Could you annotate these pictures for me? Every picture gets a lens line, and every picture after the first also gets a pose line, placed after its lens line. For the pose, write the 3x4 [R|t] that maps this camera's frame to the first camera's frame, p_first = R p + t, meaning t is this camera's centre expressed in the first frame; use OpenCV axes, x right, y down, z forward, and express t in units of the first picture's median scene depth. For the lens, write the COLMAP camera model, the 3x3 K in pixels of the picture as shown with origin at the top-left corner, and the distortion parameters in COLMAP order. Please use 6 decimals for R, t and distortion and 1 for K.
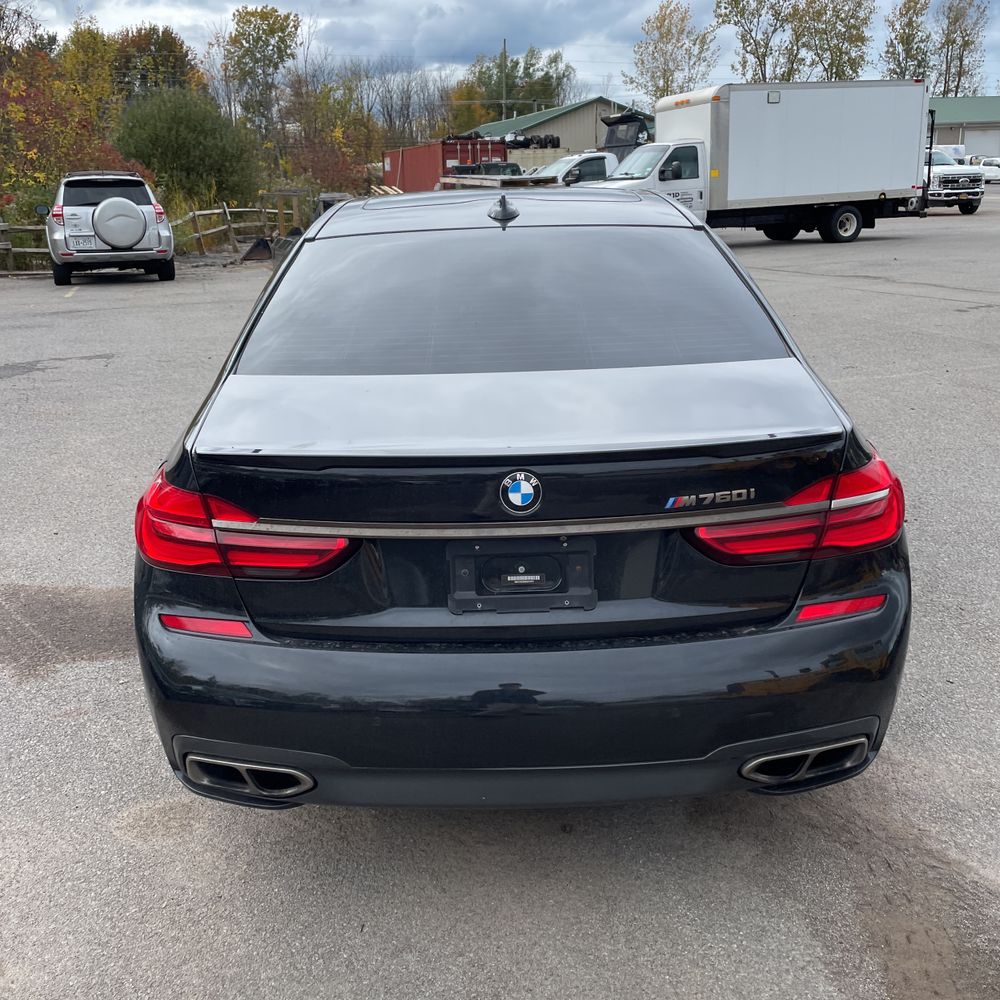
lens RADIAL K [[991.9, 0, 495.1], [0, 991.9, 500.3], [0, 0, 1]] dist [0.093705, -0.114414]
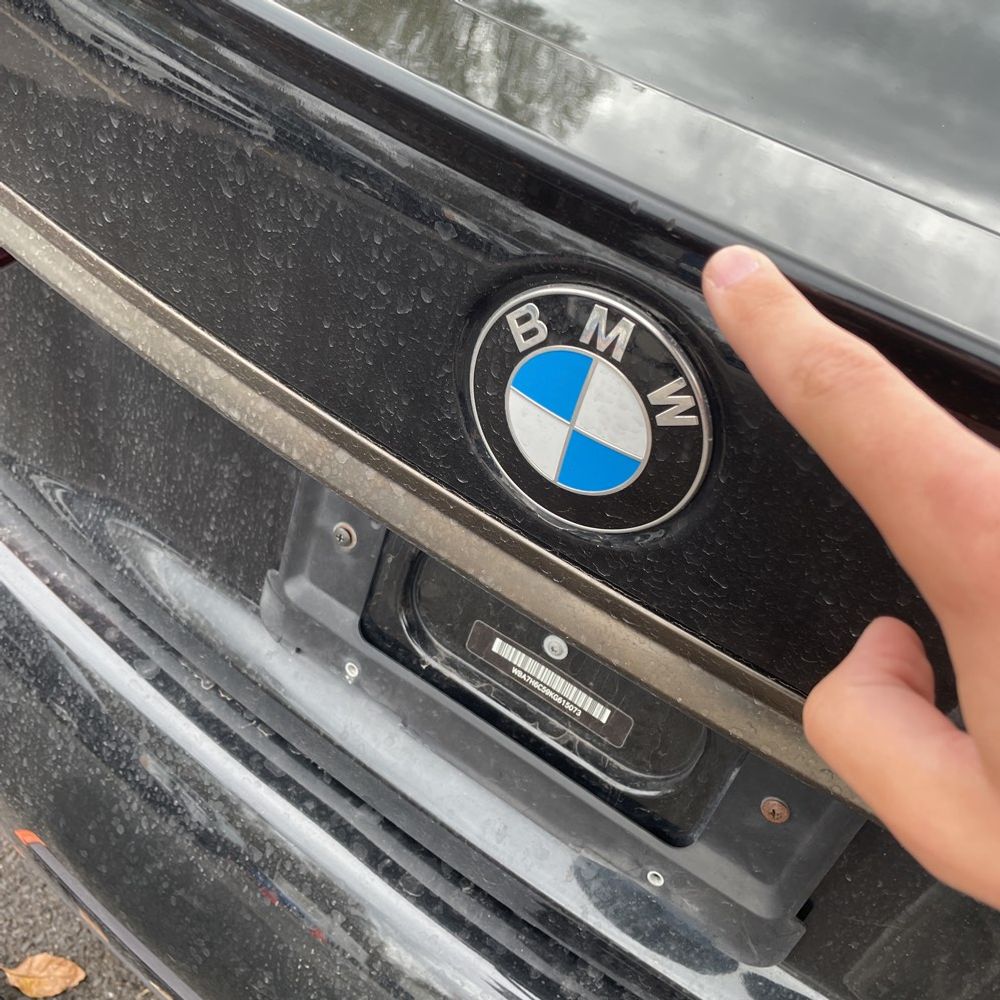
lens RADIAL K [[991.9, 0, 495.1], [0, 991.9, 500.3], [0, 0, 1]] dist [0.093705, -0.114414]
pose [[0.806518, 0.520488, -0.280395, 0.064043], [-0.347346, 0.800949, 0.487680, -0.067048], [0.478414, -0.295929, 0.826769, 0.844743]]
